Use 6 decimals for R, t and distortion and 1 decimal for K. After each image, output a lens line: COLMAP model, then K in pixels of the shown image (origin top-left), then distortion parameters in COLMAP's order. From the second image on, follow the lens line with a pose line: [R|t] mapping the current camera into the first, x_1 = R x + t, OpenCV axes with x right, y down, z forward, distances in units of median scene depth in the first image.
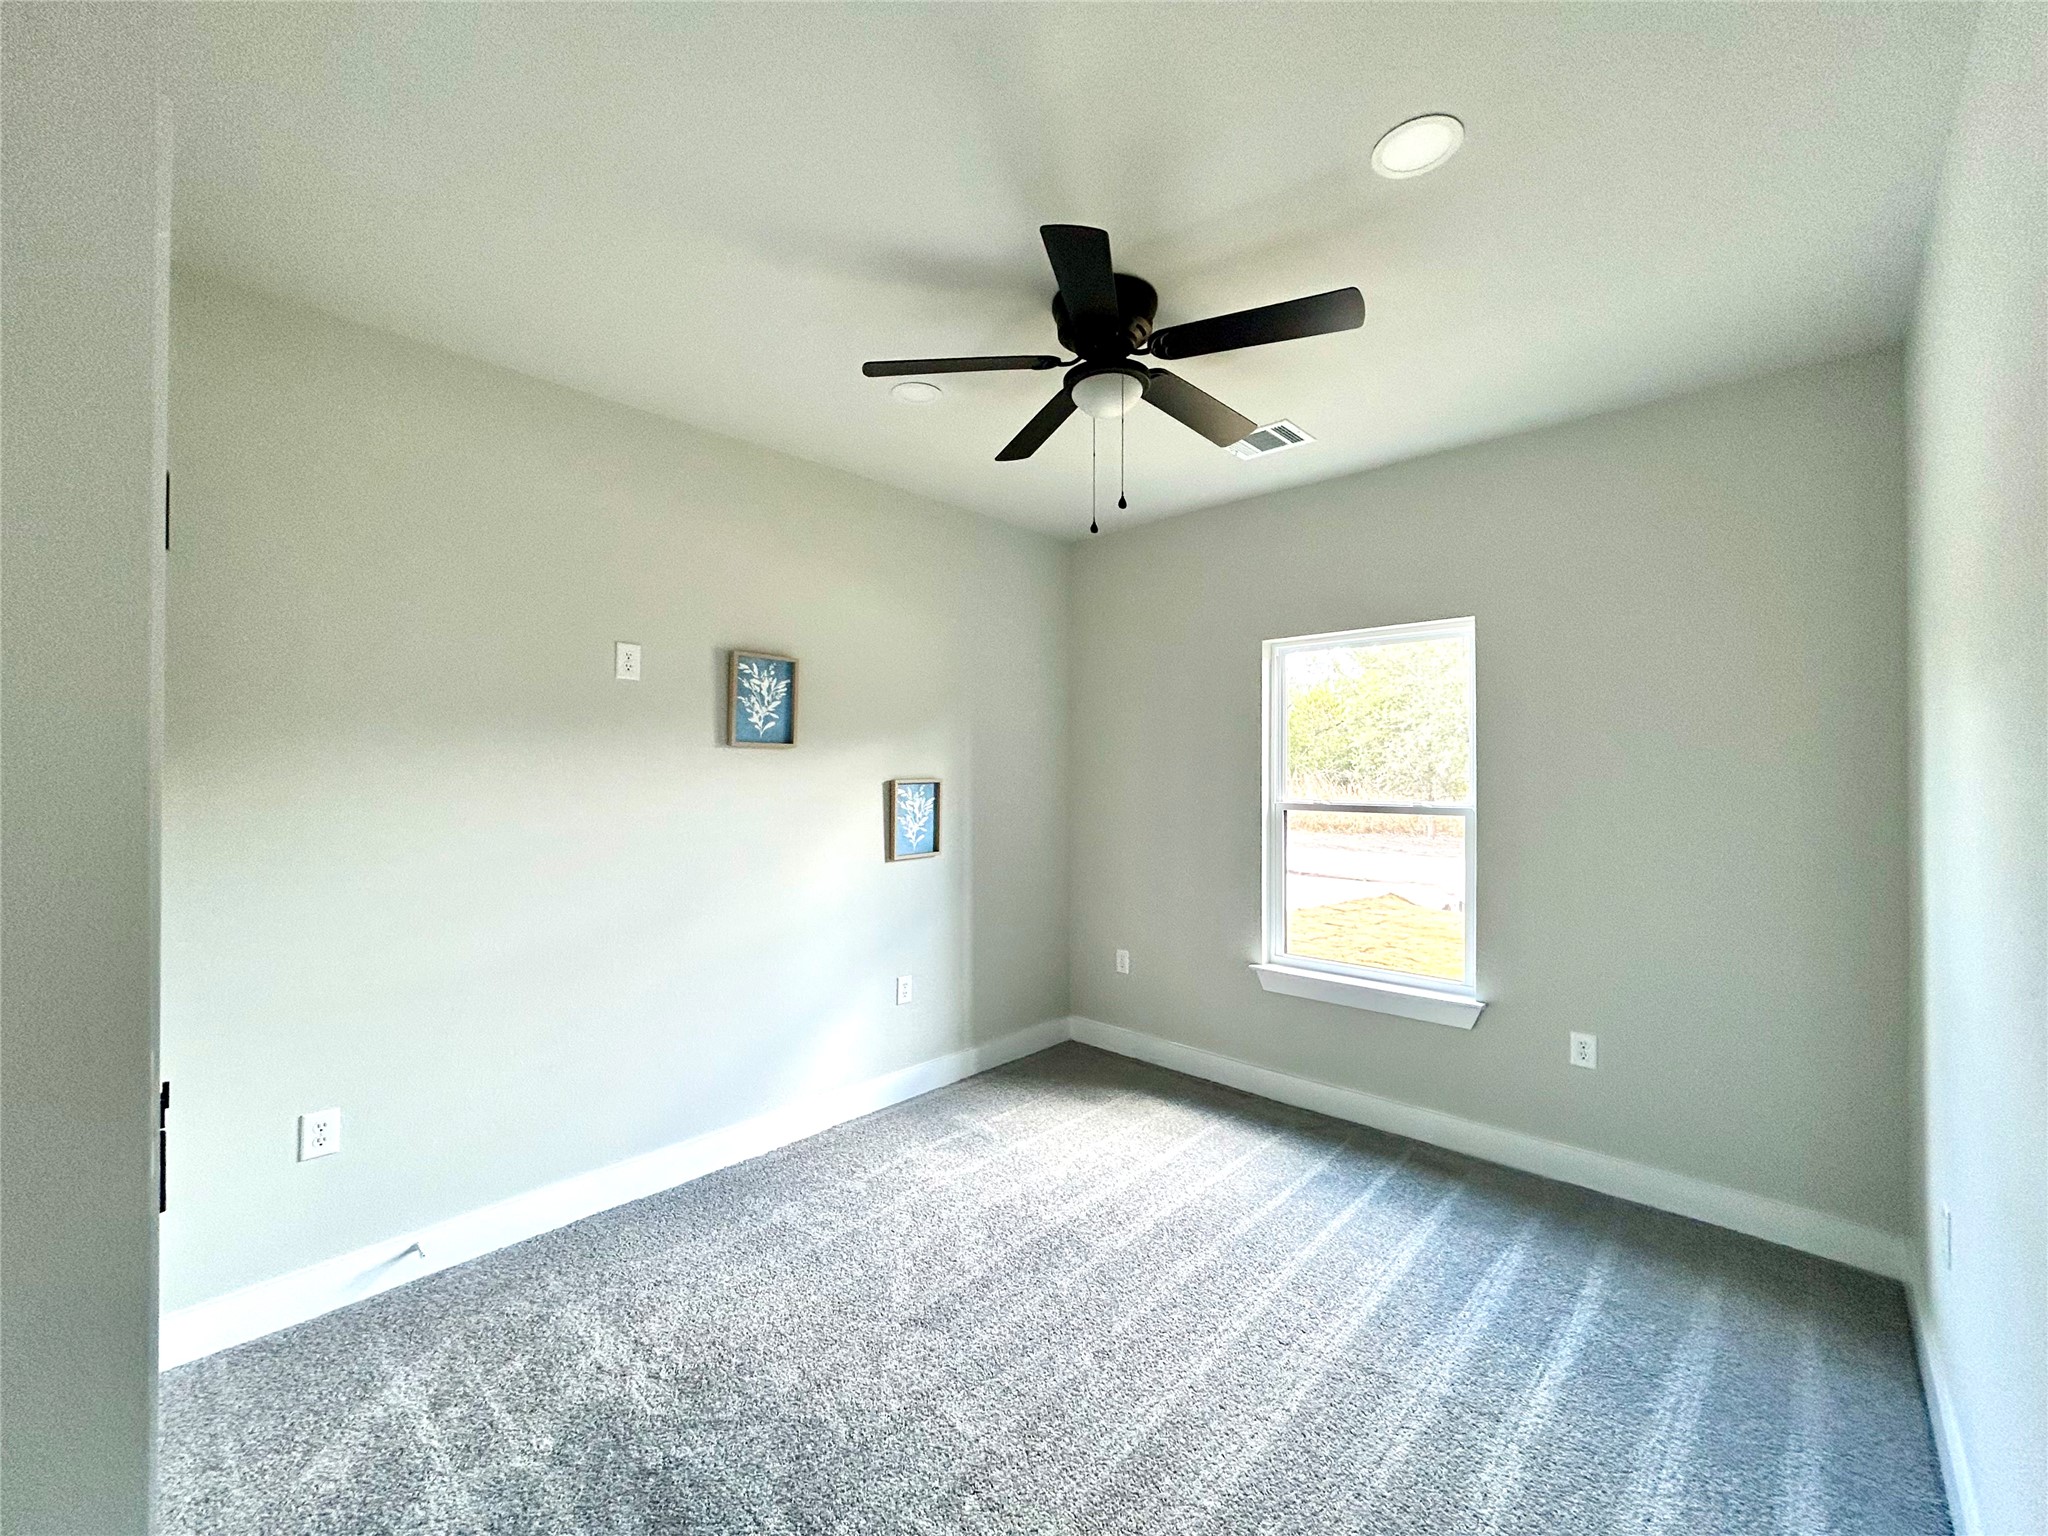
lens RADIAL K [[840.3, 0, 1026.6], [0, 840.3, 759.0], [0, 0, 1]] dist [-0.001233, 0.002944]
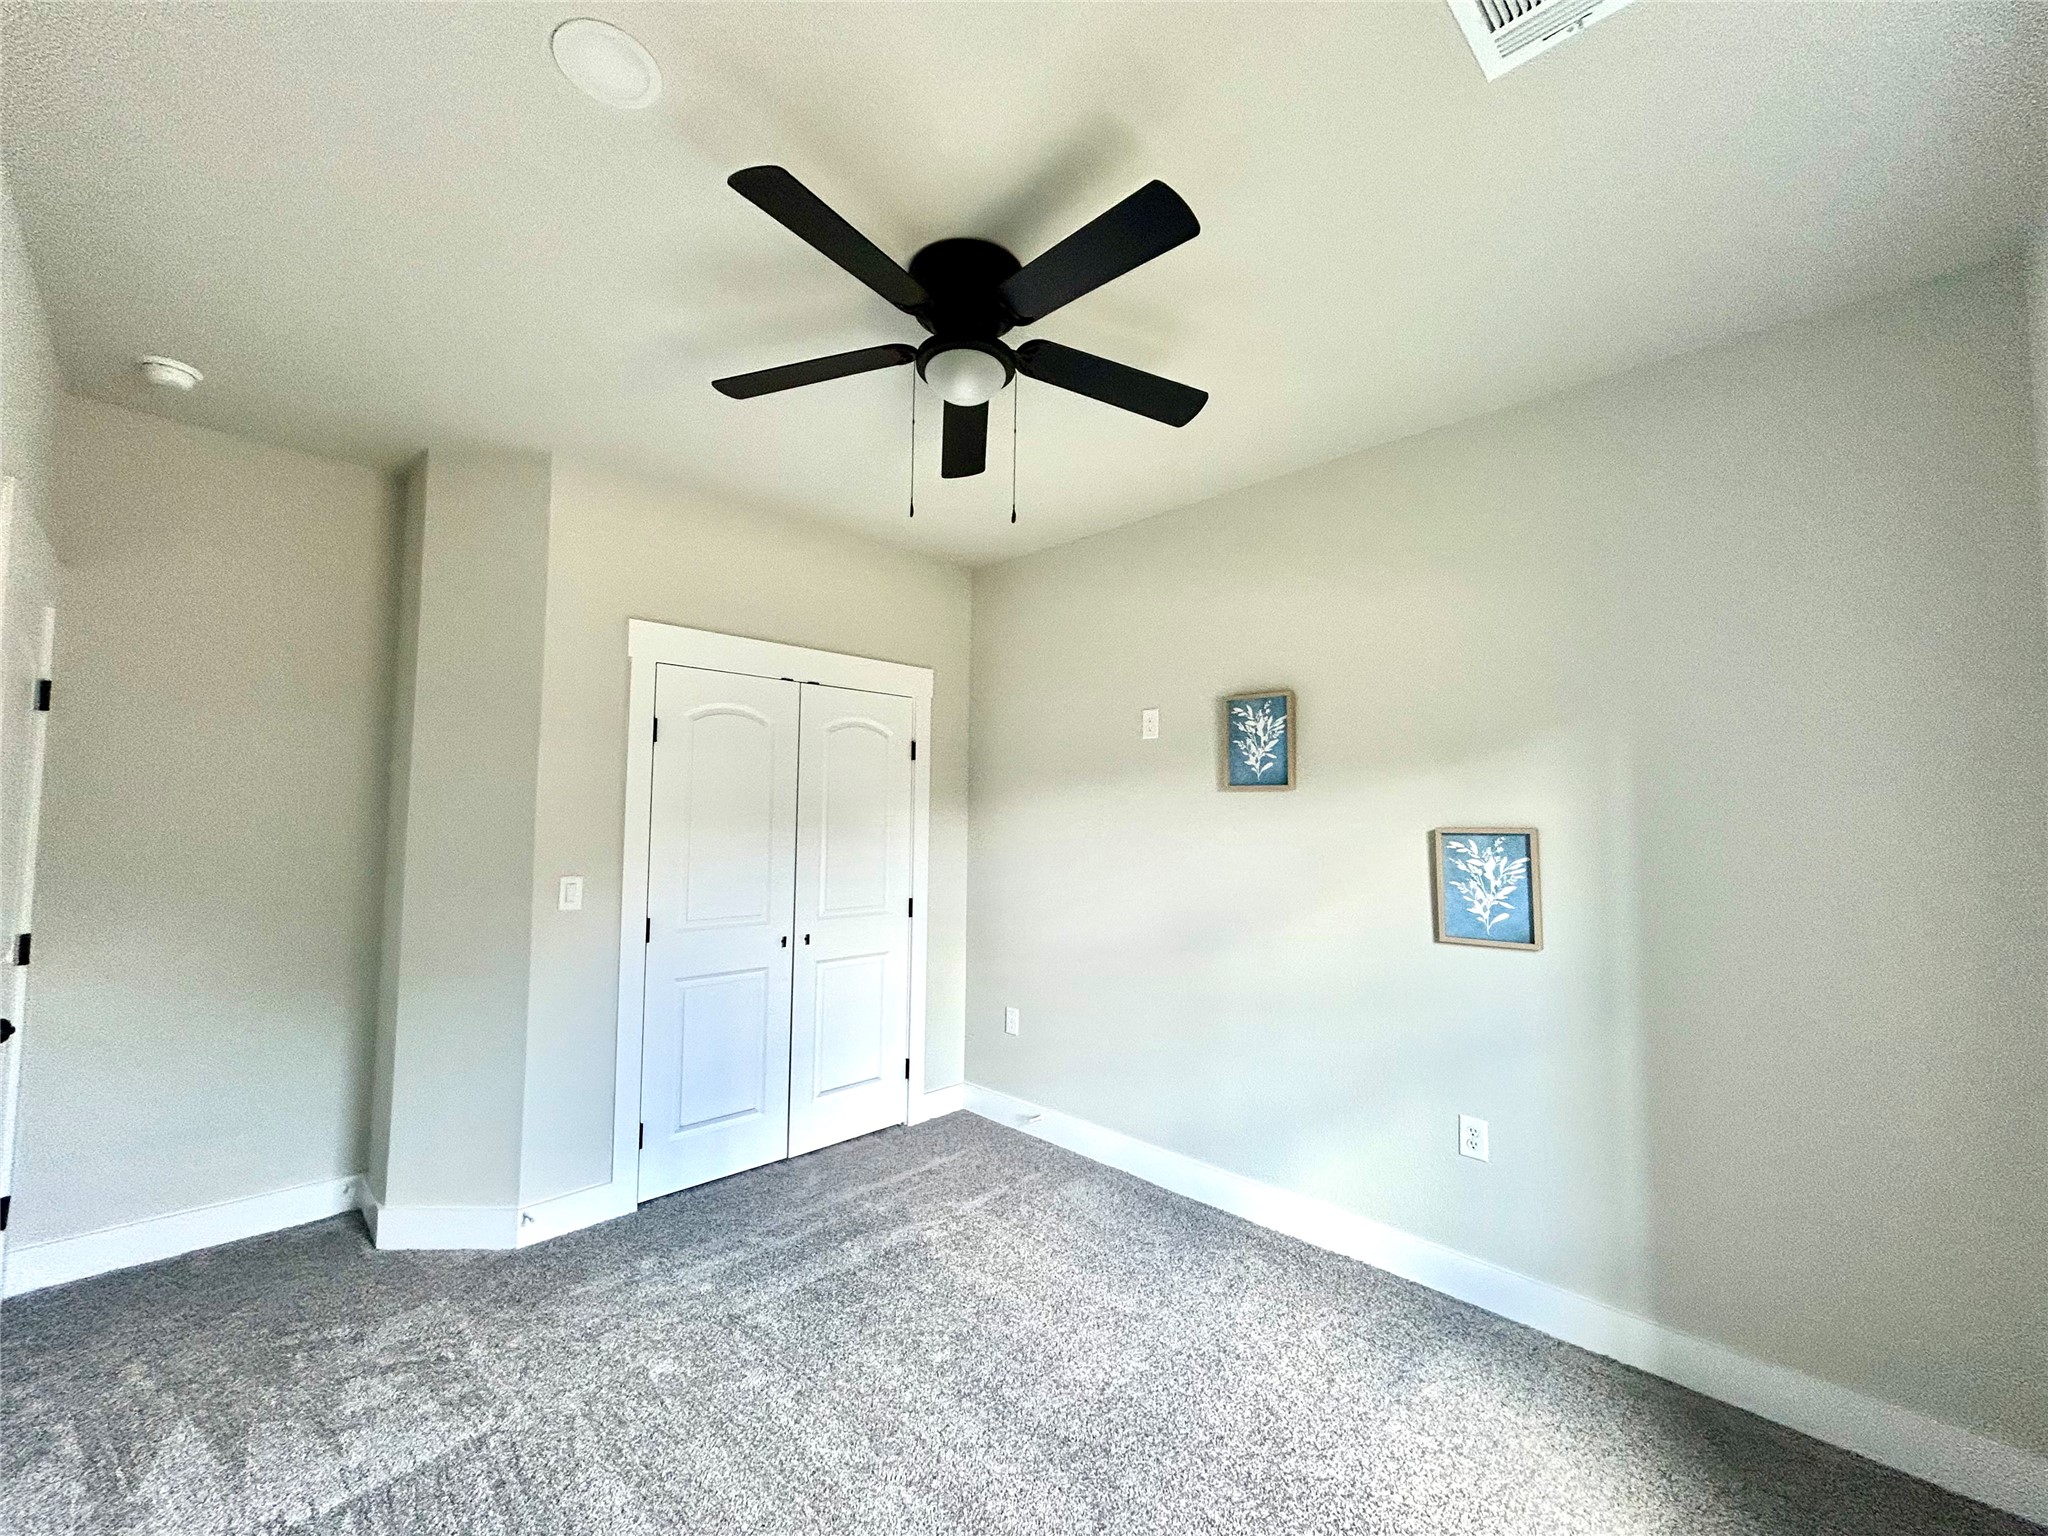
lens RADIAL K [[840.3, 0, 1026.6], [0, 840.3, 759.0], [0, 0, 1]] dist [-0.001233, 0.002944]
pose [[-0.039751, -0.069605, -0.996782, 0.655868], [0.005214, 0.997543, -0.069866, 0.016249], [0.999196, -0.007974, -0.039290, 0.771853]]
